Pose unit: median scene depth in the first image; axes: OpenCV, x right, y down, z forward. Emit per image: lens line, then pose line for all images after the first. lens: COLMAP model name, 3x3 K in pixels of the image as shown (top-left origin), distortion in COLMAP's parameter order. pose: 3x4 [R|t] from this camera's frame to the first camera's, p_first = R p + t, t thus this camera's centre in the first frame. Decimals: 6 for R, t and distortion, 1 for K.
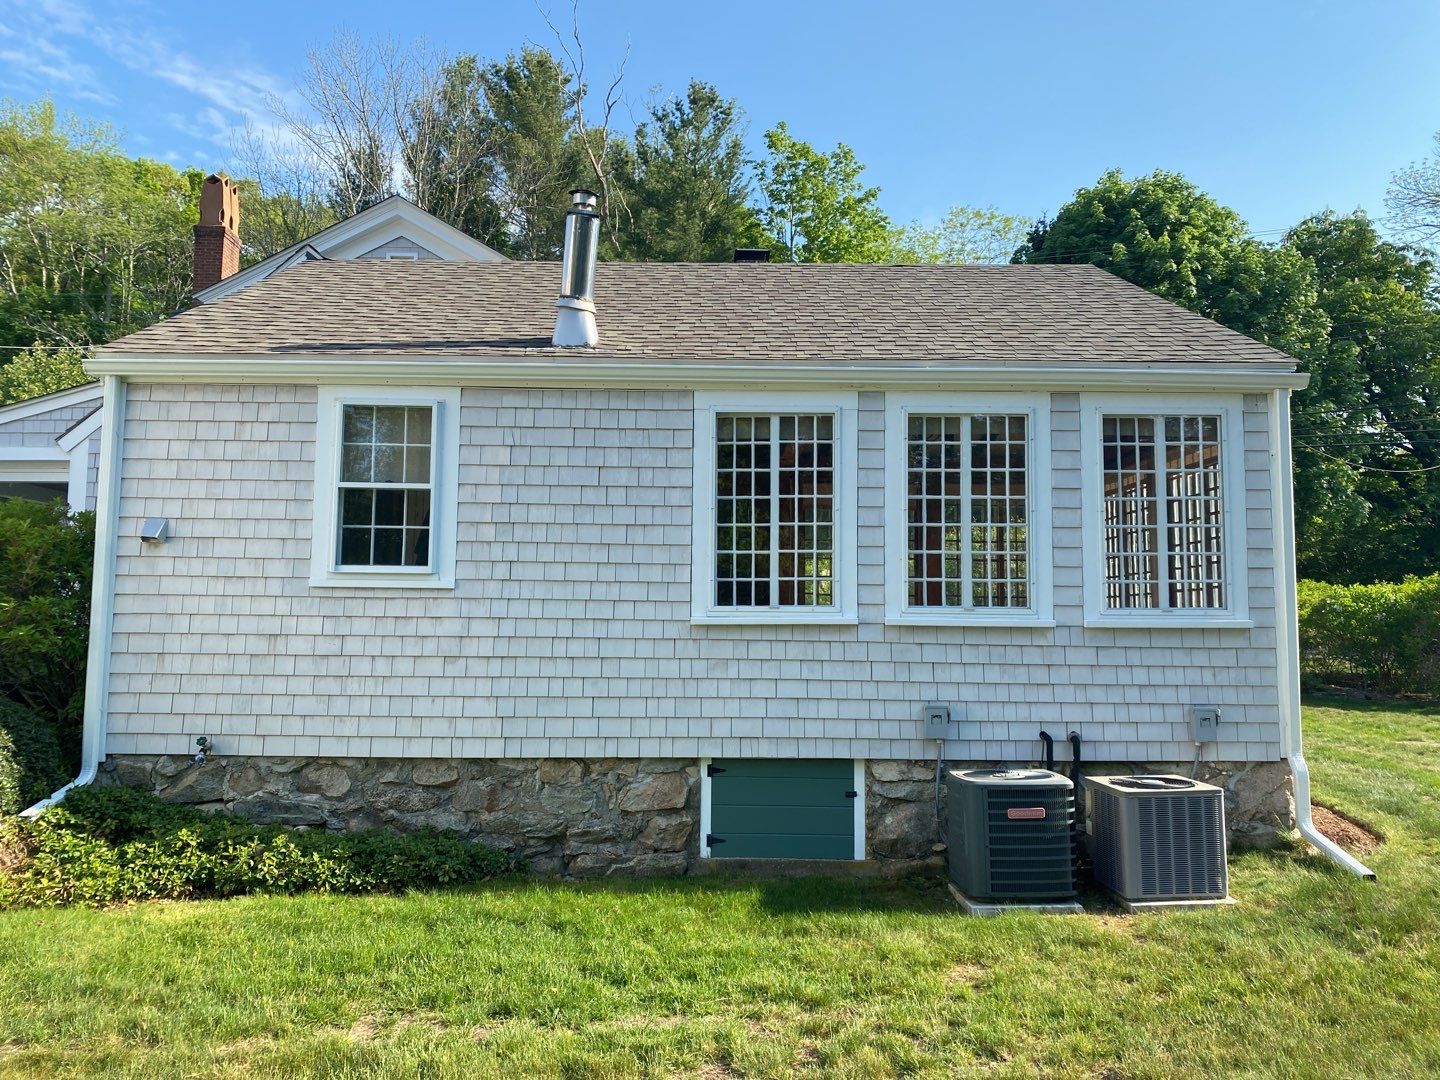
lens RADIAL K [[1118.9, 0, 727.8], [0, 1118.9, 529.6], [0, 0, 1]] dist [0.041415, -0.073410]
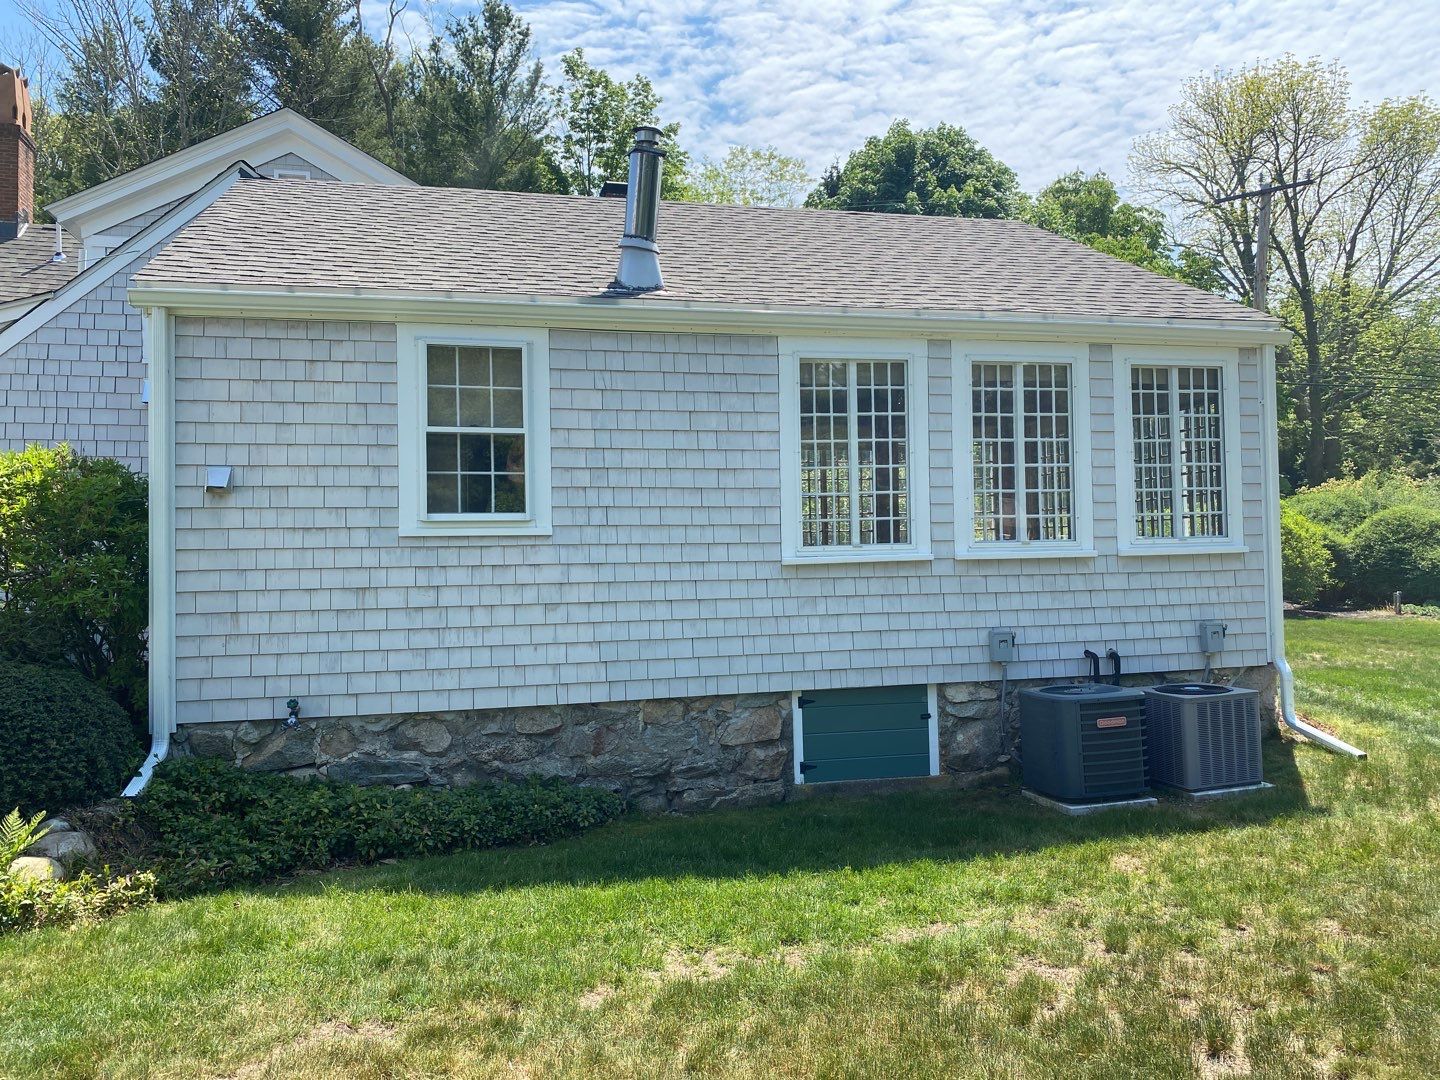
lens RADIAL K [[1118.9, 0, 712.3], [0, 1118.9, 534.8], [0, 0, 1]] dist [0.041415, -0.073410]
pose [[0.969405, -0.024112, 0.244281, -0.345590], [0.008723, 0.997919, 0.063883, -0.009493], [-0.245313, -0.059798, 0.967598, 0.014346]]
